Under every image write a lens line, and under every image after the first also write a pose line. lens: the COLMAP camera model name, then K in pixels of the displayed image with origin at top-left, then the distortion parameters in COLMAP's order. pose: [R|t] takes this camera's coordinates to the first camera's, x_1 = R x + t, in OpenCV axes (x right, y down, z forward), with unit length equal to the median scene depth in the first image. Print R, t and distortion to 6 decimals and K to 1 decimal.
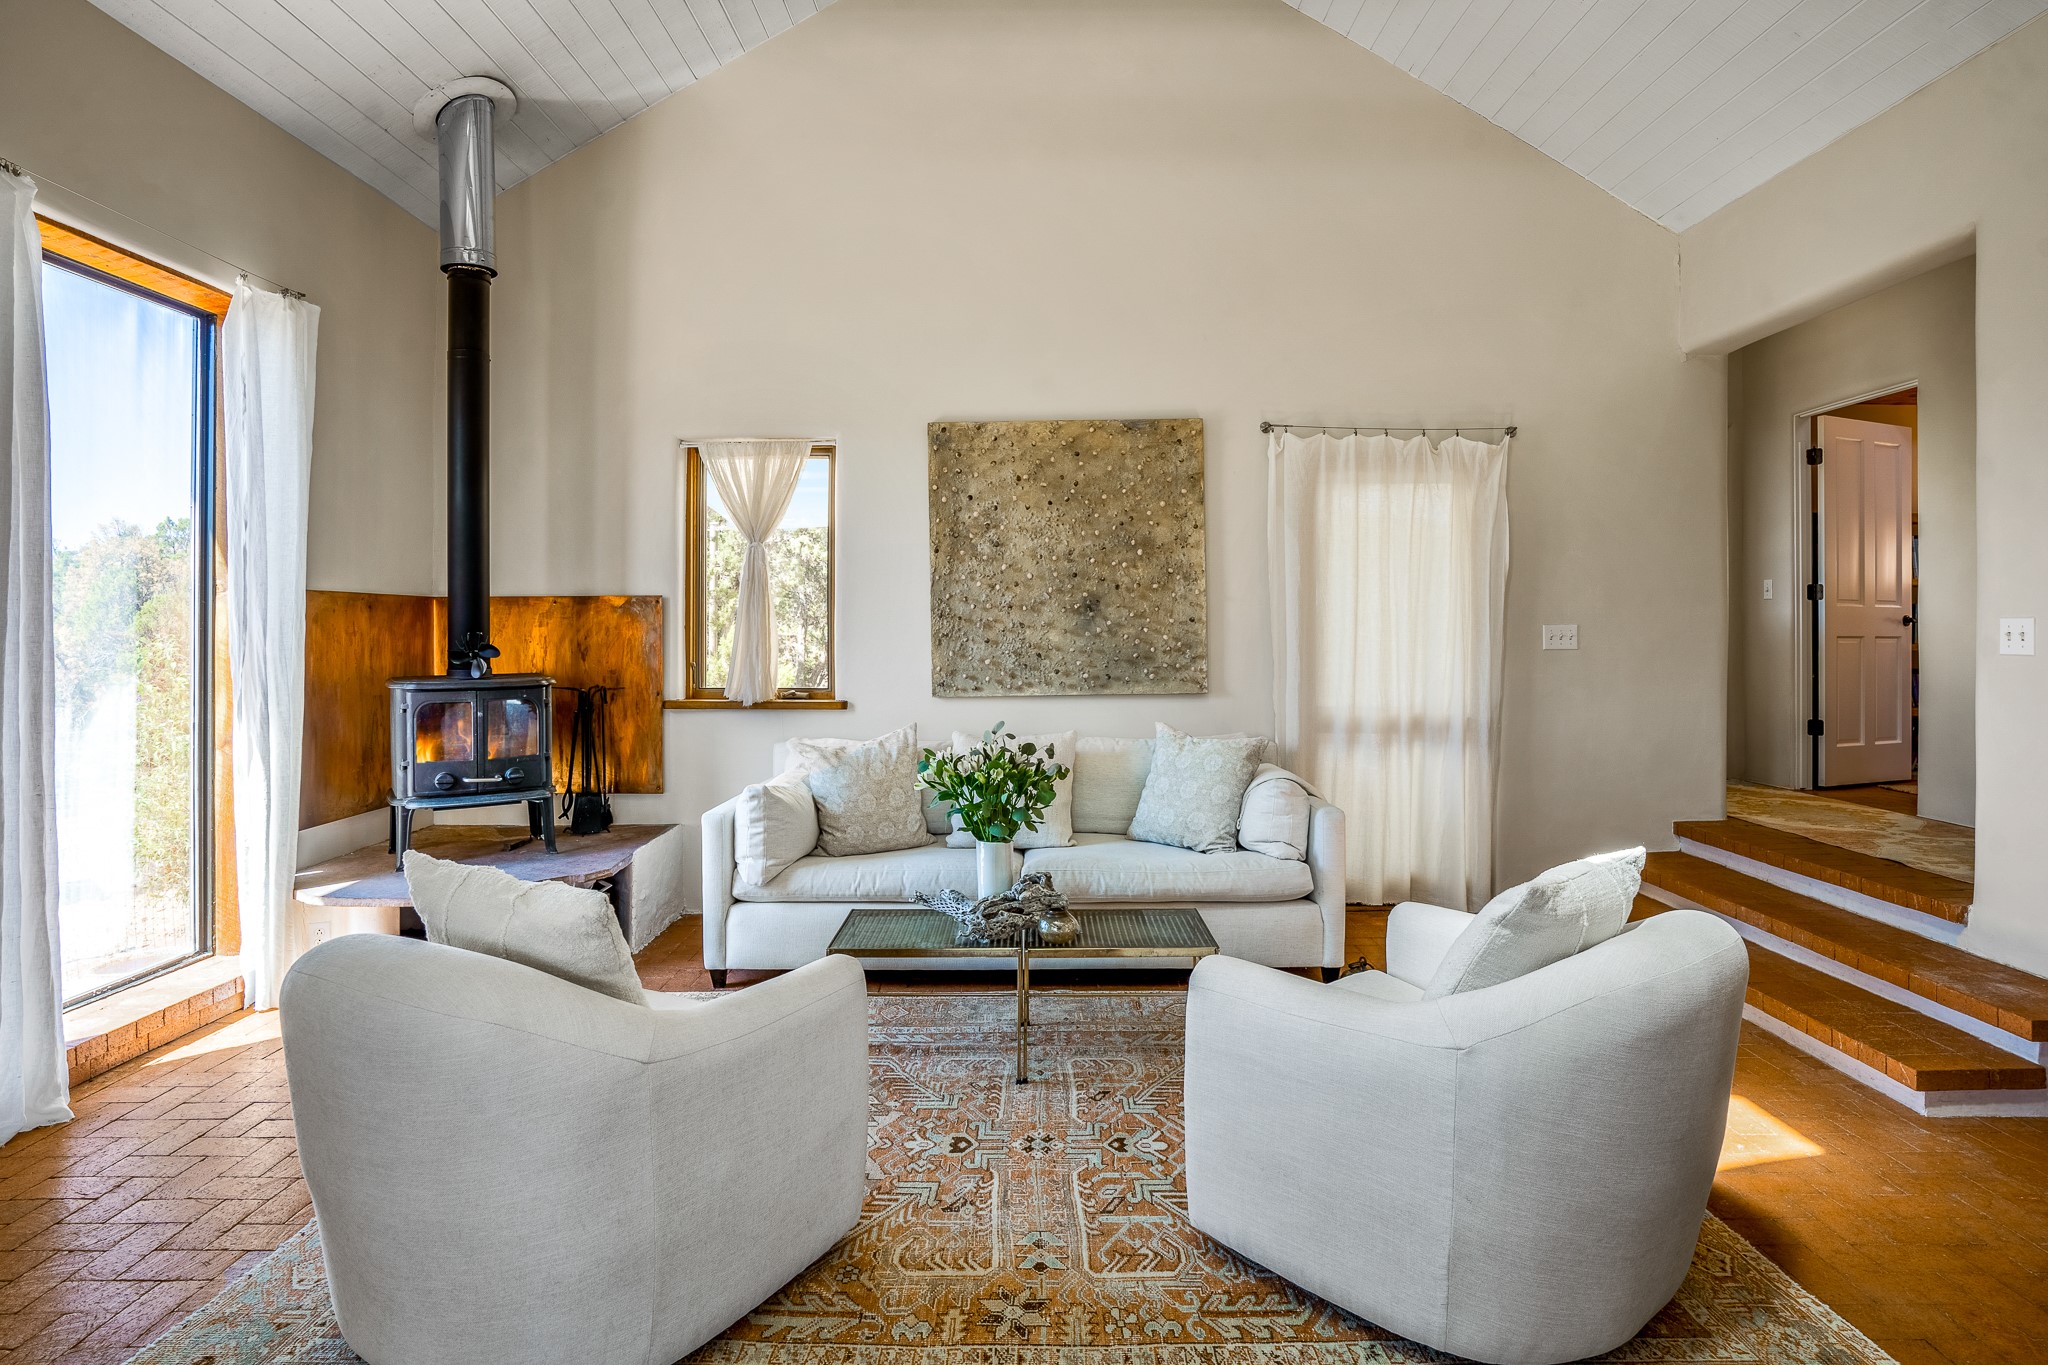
lens RADIAL K [[1051.9, 0, 1024.8], [0, 1051.9, 632.6], [0, 0, 1]] dist [-0.030968, 0.001629]
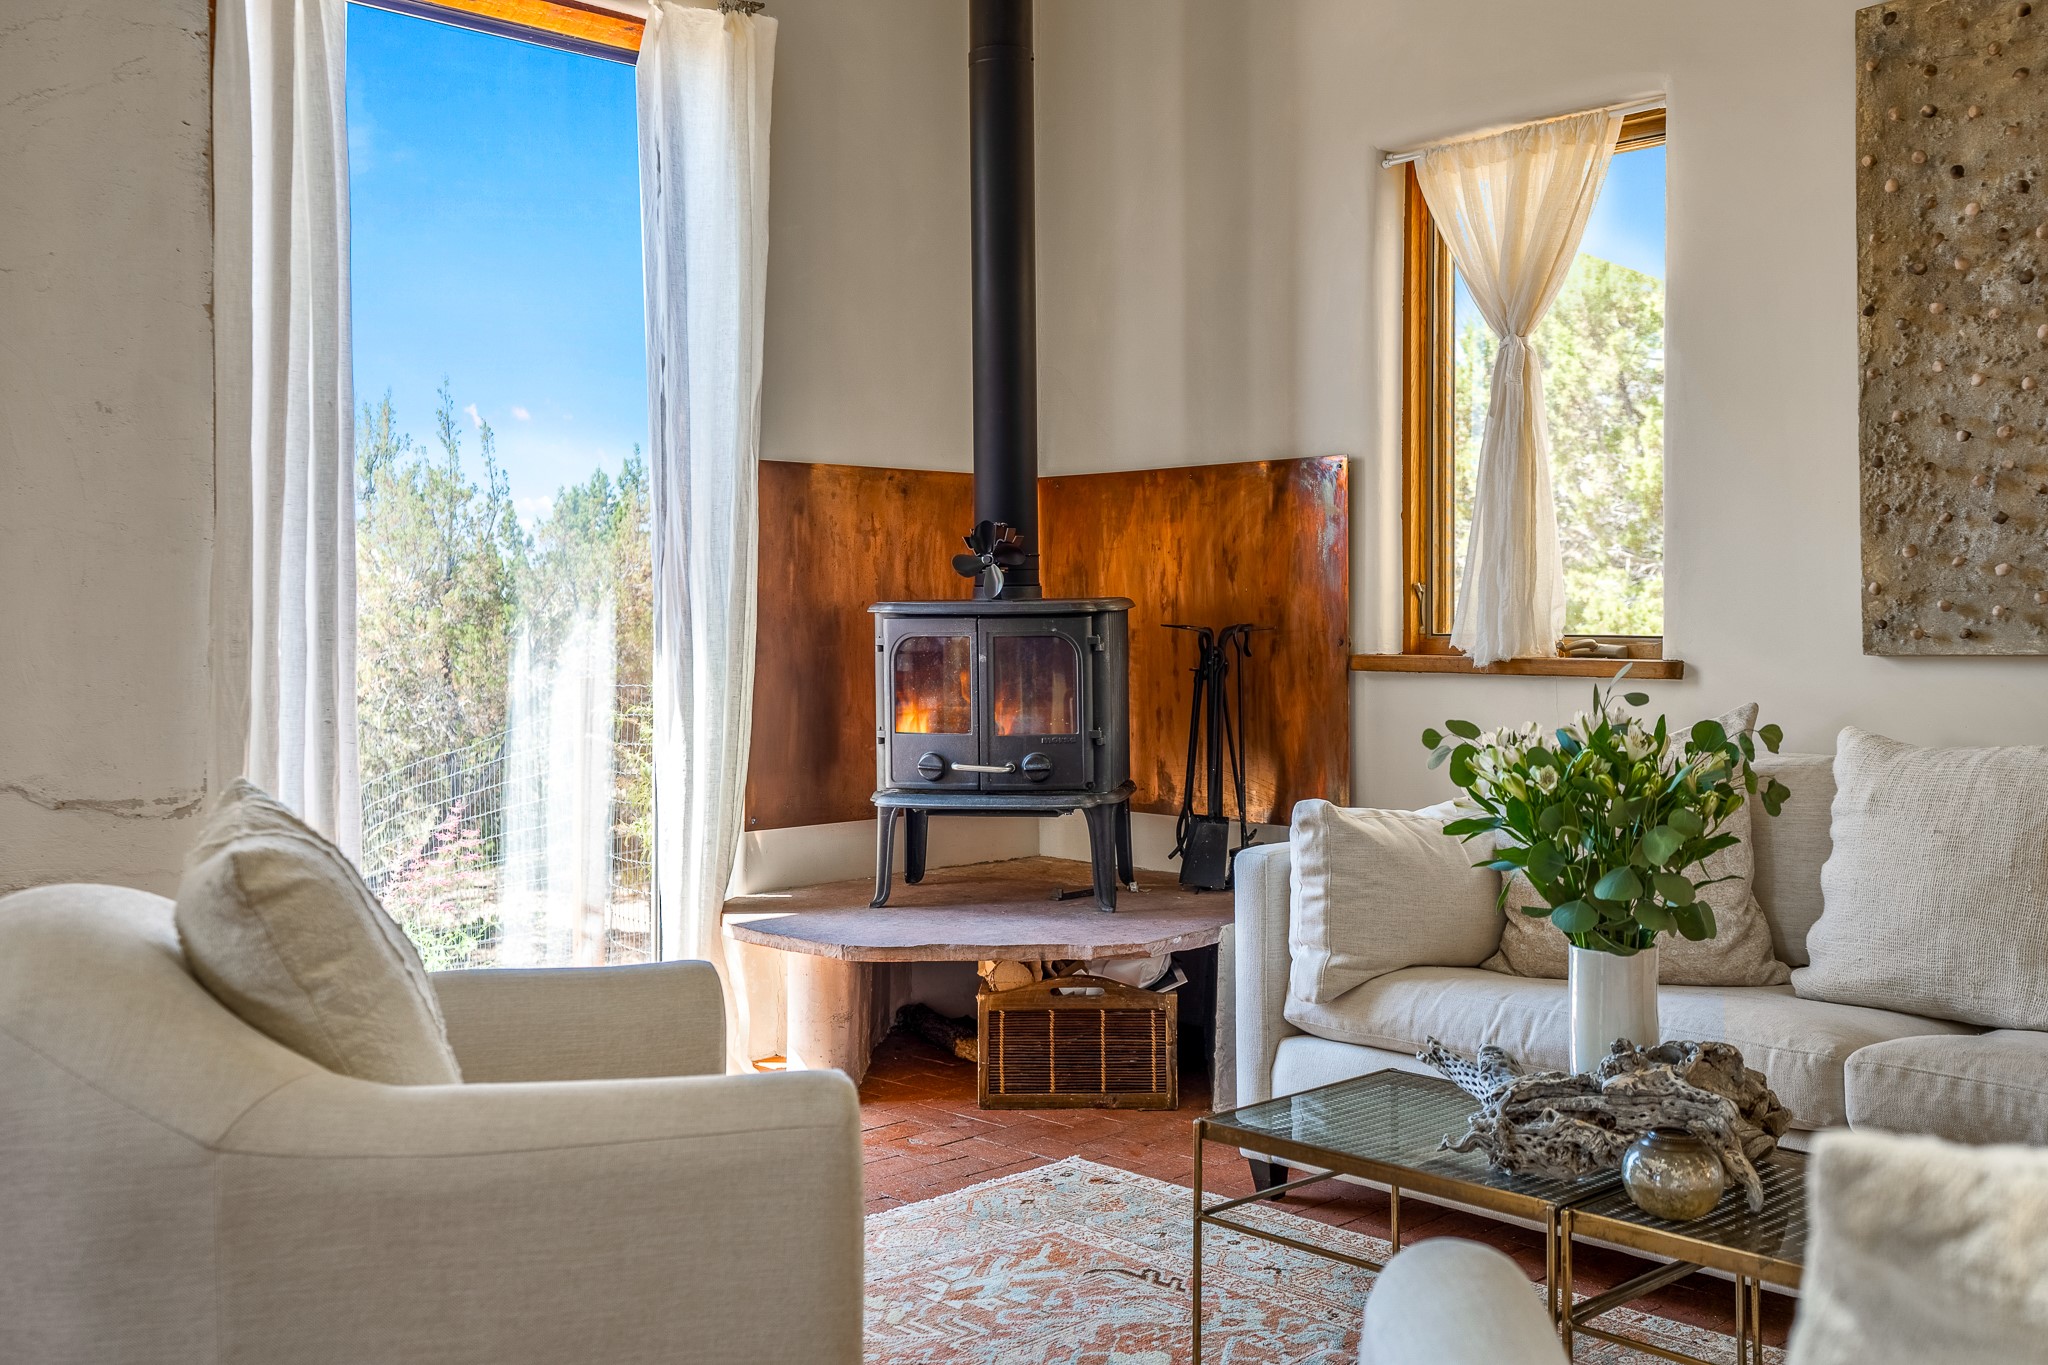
lens RADIAL K [[1967.4, 0, 1051.6], [0, 1967.4, 609.9], [0, 0, 1]] dist [0.071054, 0.000000]
pose [[0.710096, -0.001518, -0.704103, 0.247603], [0.000748, 0.999999, -0.001401, 0.044159], [0.704104, 0.000468, 0.710096, 0.194148]]
